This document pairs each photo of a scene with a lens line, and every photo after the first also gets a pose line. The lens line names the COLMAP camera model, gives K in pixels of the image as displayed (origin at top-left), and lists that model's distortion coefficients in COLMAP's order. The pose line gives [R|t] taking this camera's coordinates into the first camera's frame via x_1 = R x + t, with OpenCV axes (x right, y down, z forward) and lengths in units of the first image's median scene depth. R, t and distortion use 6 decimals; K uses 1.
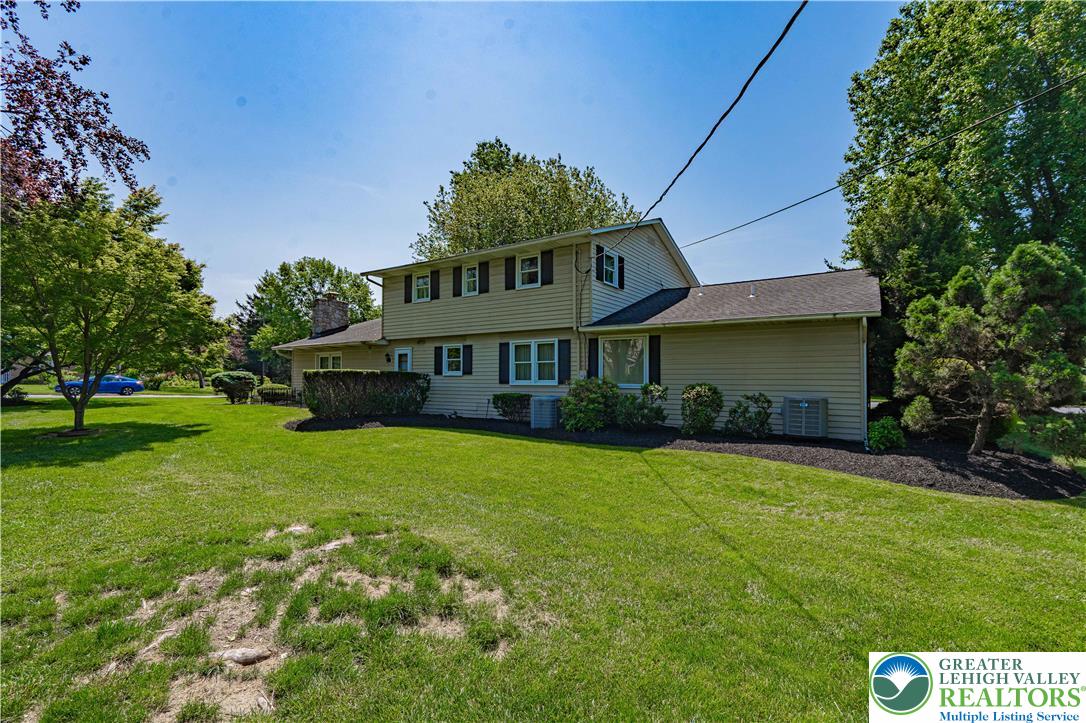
lens RADIAL K [[498.4, 0, 538.2], [0, 498.4, 366.3], [0, 0, 1]] dist [-0.003380, 0.000028]
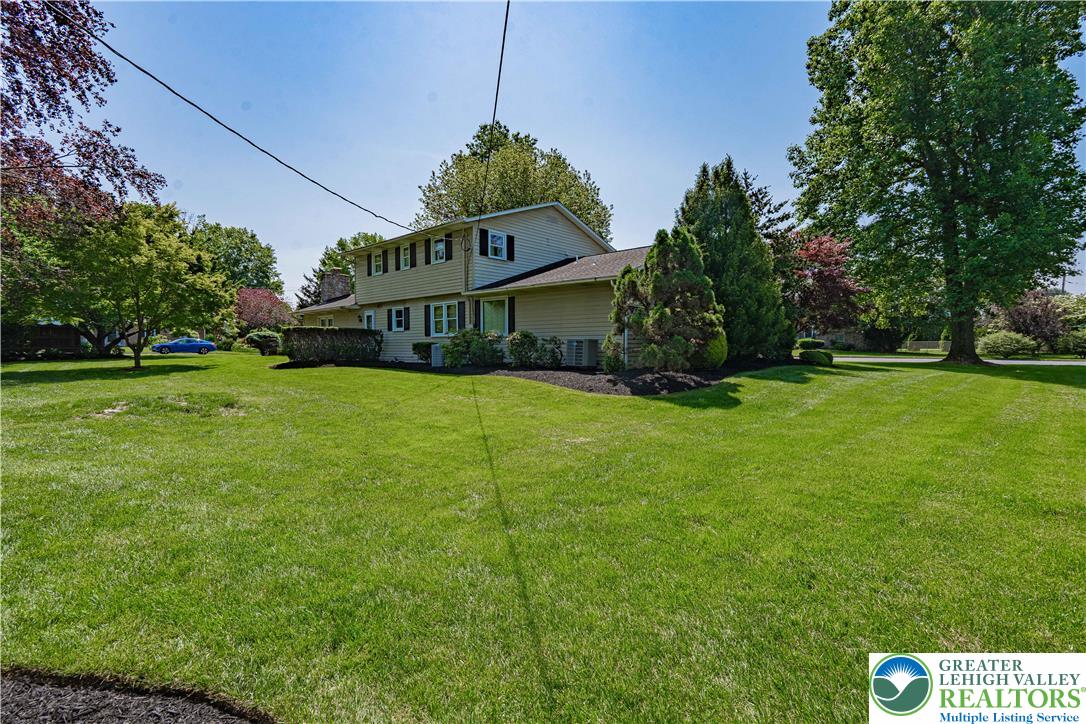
lens RADIAL K [[498.4, 0, 537.9], [0, 498.4, 359.3], [0, 0, 1]] dist [-0.003380, 0.000028]
pose [[0.989928, -0.004419, -0.141505, 0.410249], [0.012344, 0.998400, 0.055181, 0.027392], [0.141035, -0.056372, 0.988398, -0.270252]]
